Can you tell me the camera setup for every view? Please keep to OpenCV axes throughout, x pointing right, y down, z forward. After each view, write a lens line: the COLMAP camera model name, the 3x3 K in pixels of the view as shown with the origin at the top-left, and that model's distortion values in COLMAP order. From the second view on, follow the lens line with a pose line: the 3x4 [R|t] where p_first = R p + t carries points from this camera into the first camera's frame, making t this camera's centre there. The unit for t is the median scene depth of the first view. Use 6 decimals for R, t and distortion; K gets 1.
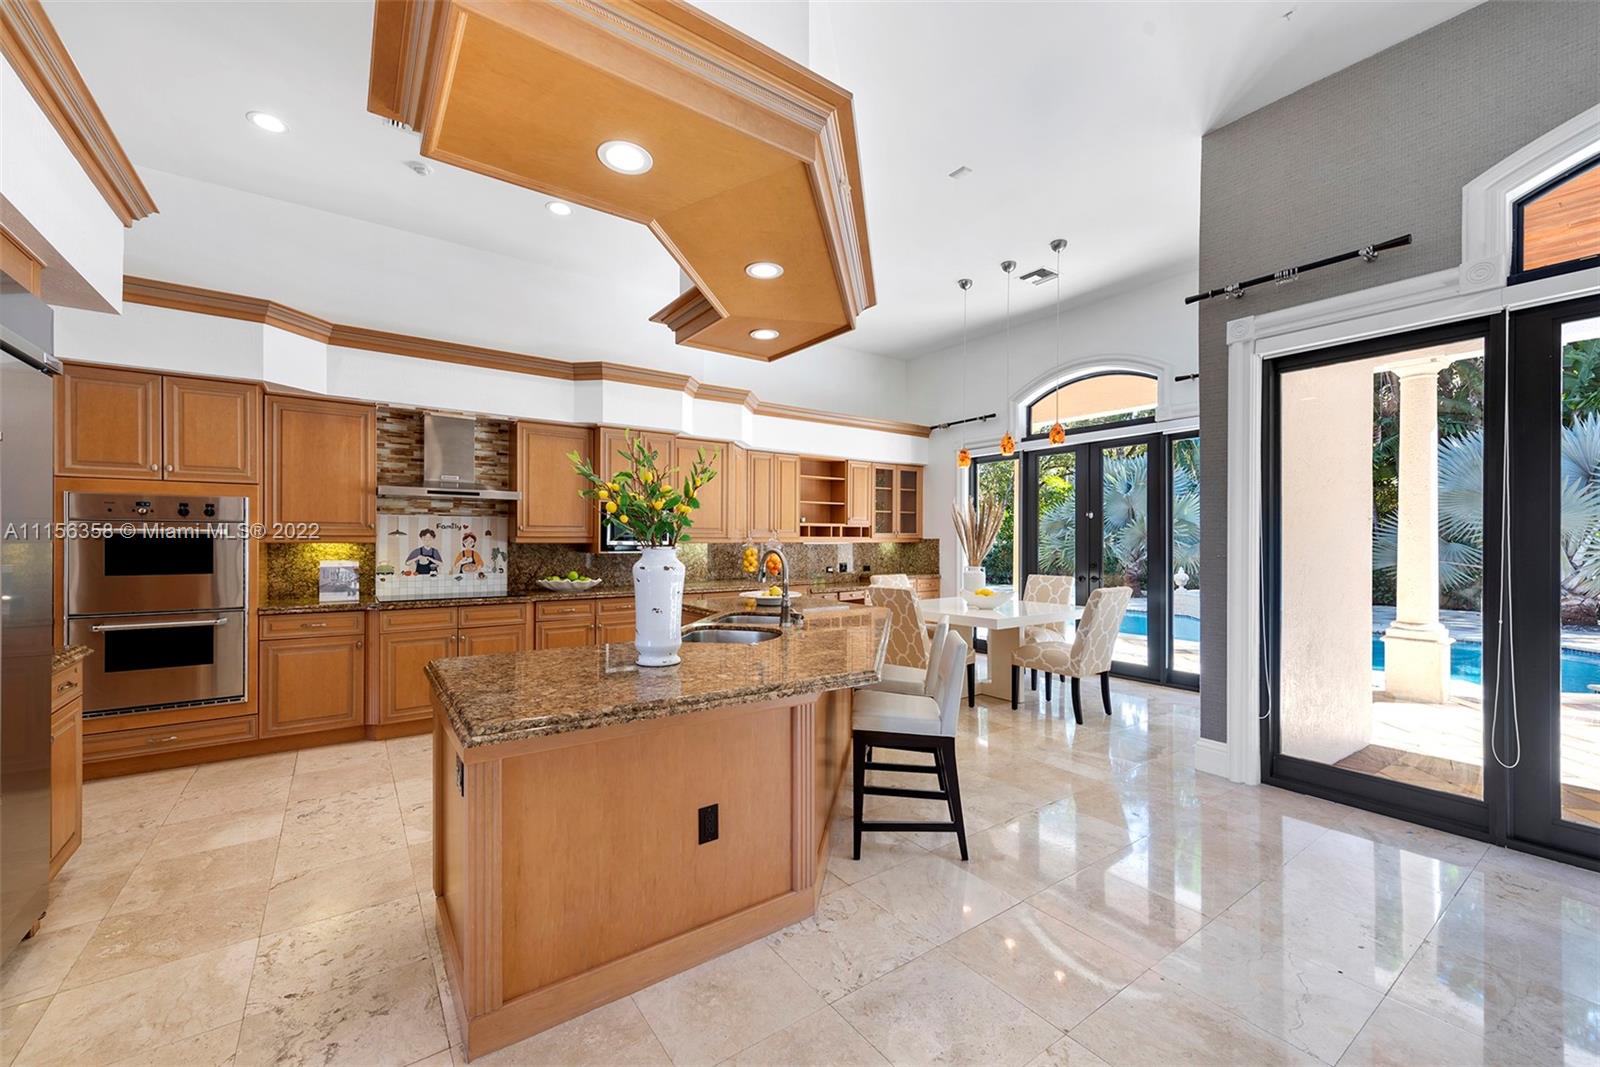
lens RADIAL K [[637.0, 0, 801.6], [0, 637.0, 539.8], [0, 0, 1]] dist [0.008808, -0.000616]
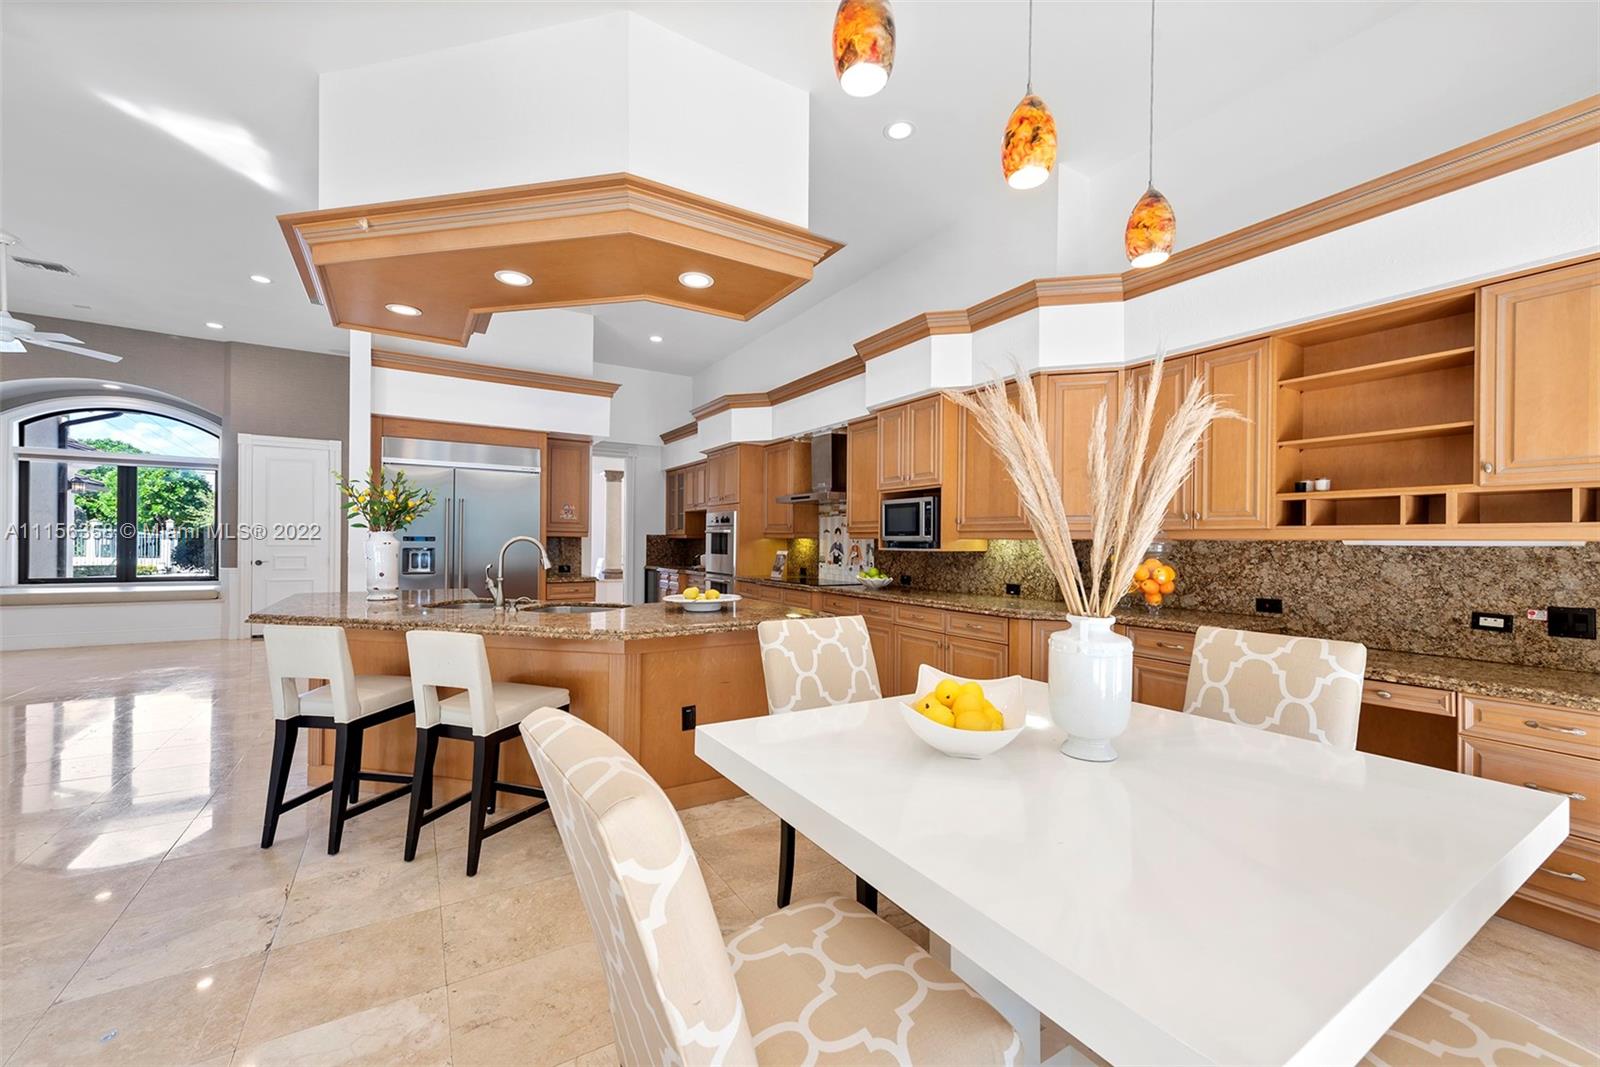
lens RADIAL K [[637.0, 0, 809.9], [0, 637.0, 542.2], [0, 0, 1]] dist [0.008808, -0.000616]
pose [[-0.069437, -0.001173, -0.997586, 0.641780], [-0.009152, 0.999958, -0.000539, 0.012467], [0.997544, 0.009093, -0.069445, 1.026536]]
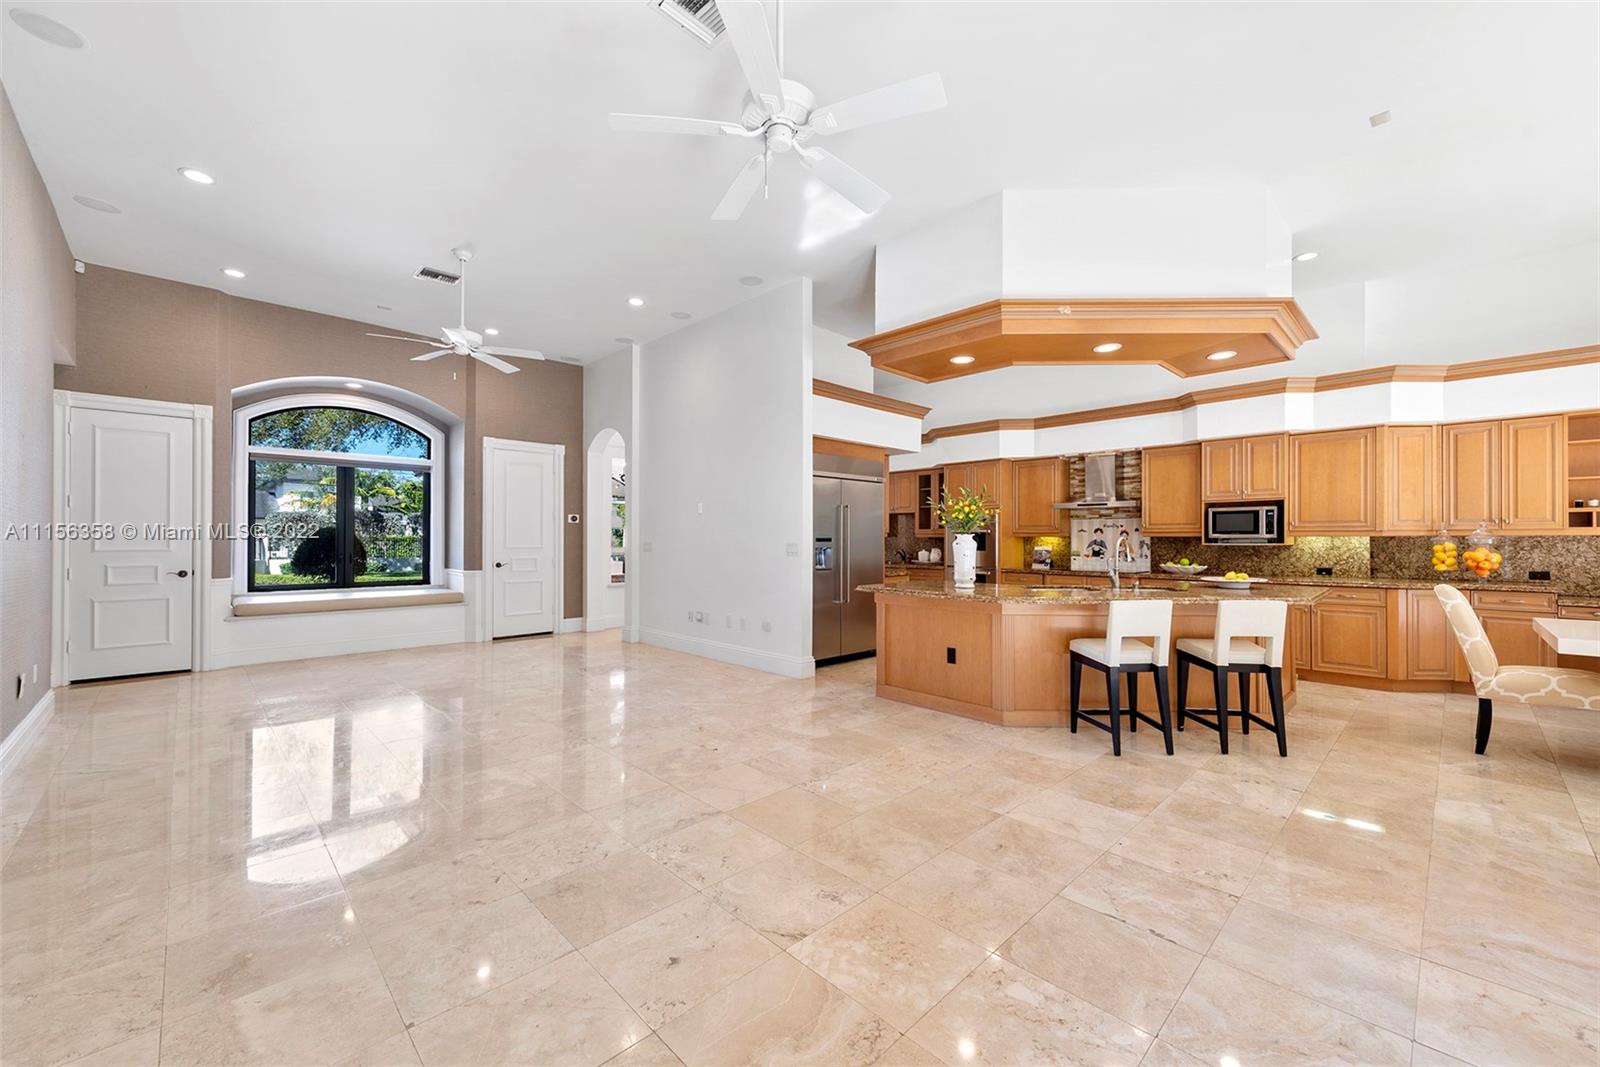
lens RADIAL K [[637.0, 0, 801.0], [0, 637.0, 533.2], [0, 0, 1]] dist [0.008808, -0.000616]
pose [[0.146987, -0.012363, -0.989061, 0.840217], [0.000259, 0.999922, -0.012460, 0.014929], [0.989138, 0.001576, 0.146979, 0.055131]]
